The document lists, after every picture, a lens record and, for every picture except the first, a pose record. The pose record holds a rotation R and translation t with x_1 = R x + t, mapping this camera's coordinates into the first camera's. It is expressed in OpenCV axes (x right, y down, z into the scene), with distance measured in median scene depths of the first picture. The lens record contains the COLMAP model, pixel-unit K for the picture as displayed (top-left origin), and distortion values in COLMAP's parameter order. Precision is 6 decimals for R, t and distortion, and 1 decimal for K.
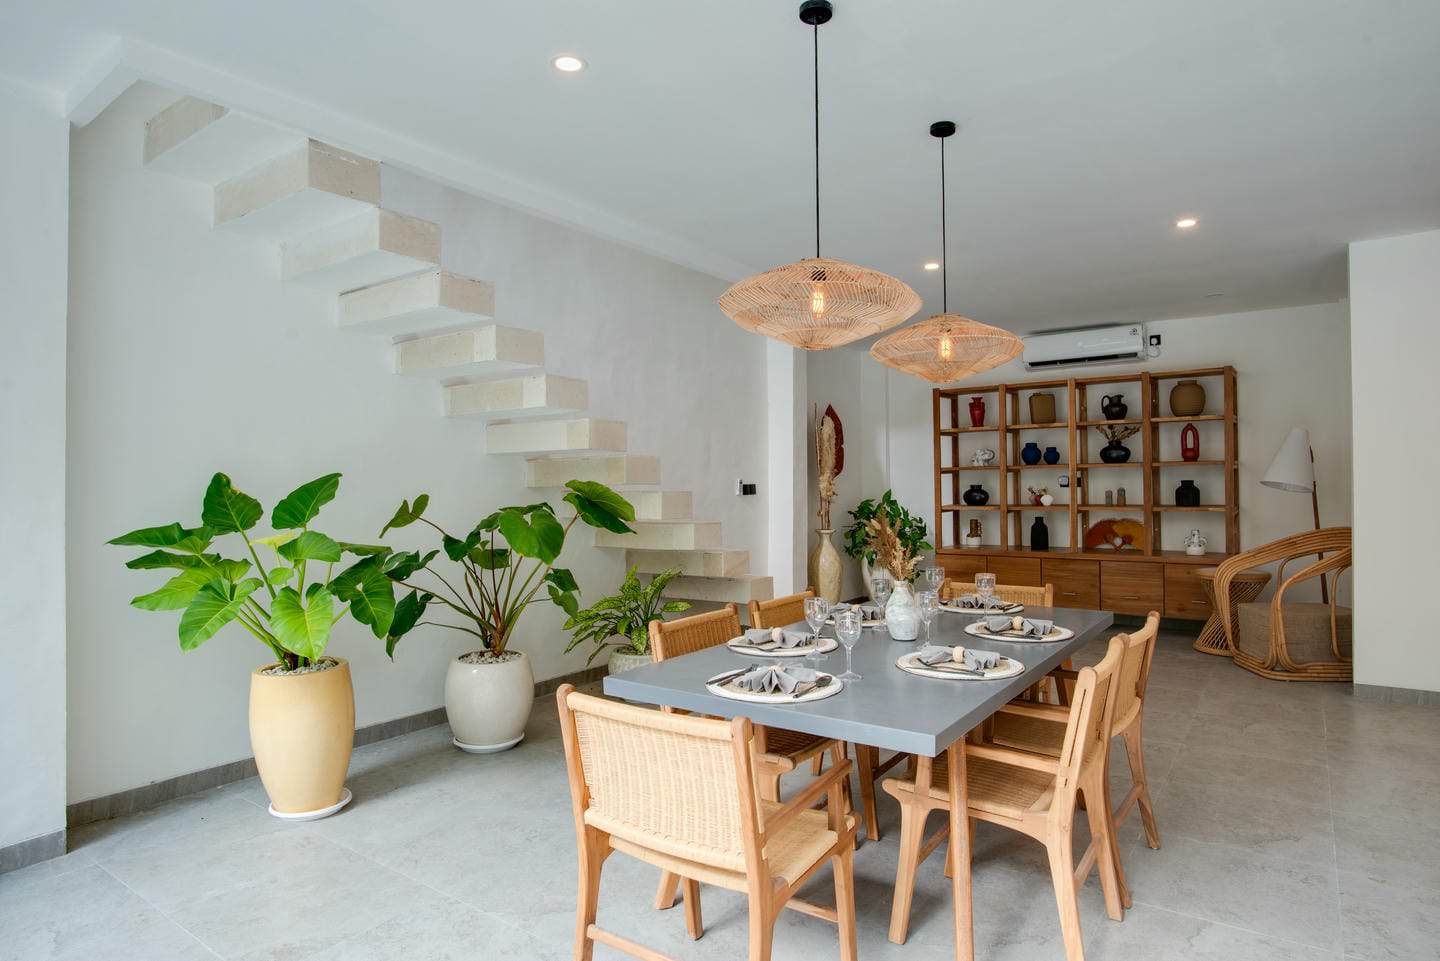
lens RADIAL K [[831.0, 0, 717.7], [0, 831.0, 481.1], [0, 0, 1]] dist [-0.034676, 0.015221]
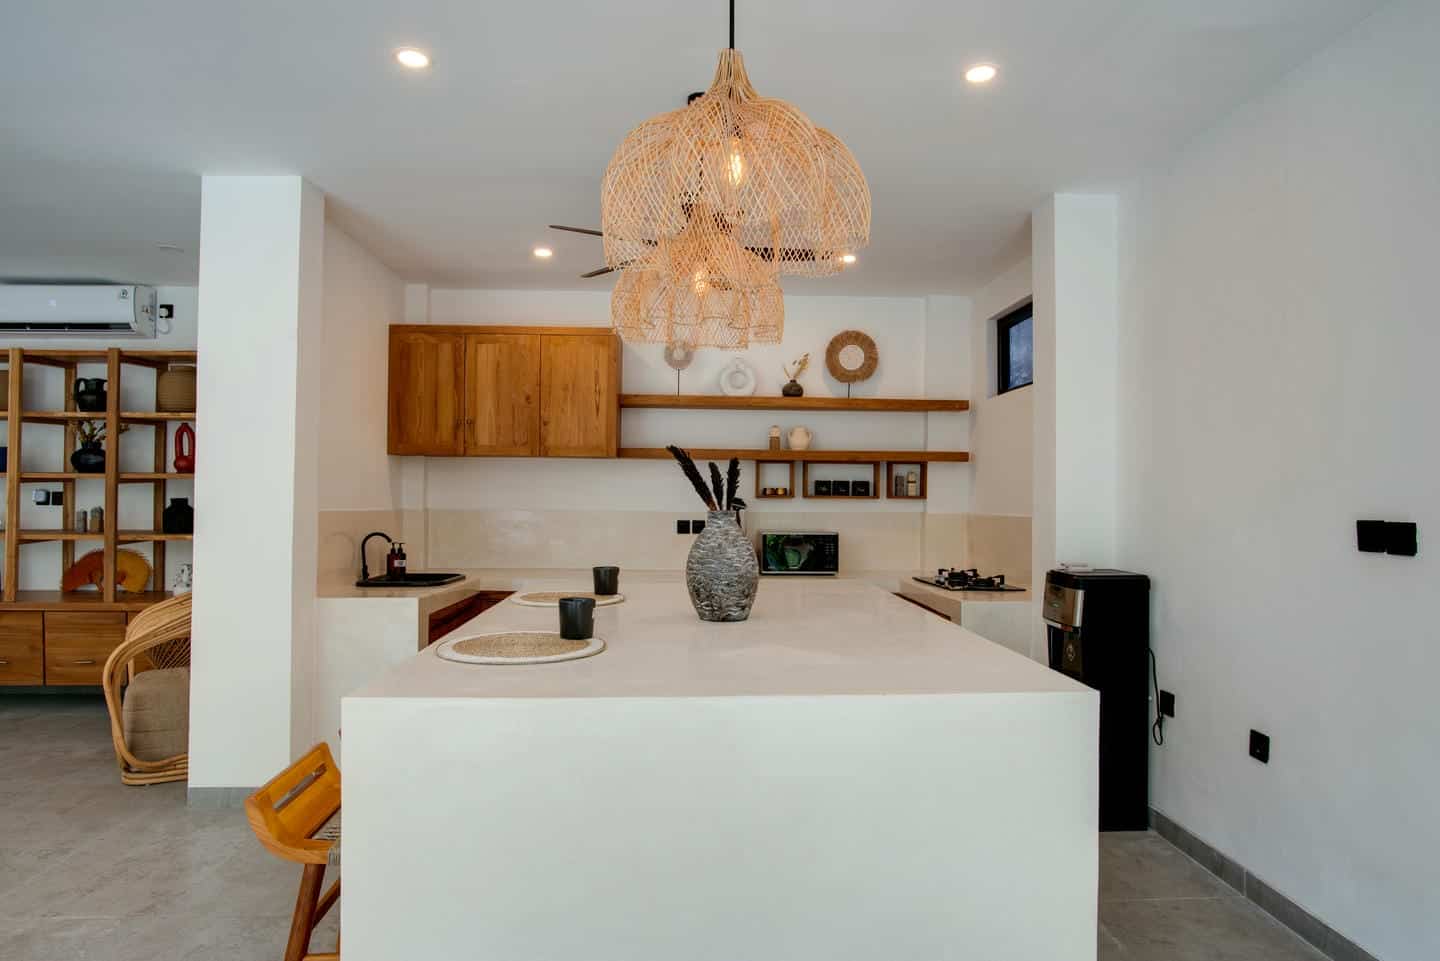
lens RADIAL K [[831.0, 0, 717.7], [0, 831.0, 481.1], [0, 0, 1]] dist [-0.034676, 0.015221]
pose [[0.790372, 0.026372, 0.612060, 0.475929], [-0.016966, 0.999632, -0.021162, -0.008886], [-0.612393, 0.006342, 0.790528, 0.102028]]
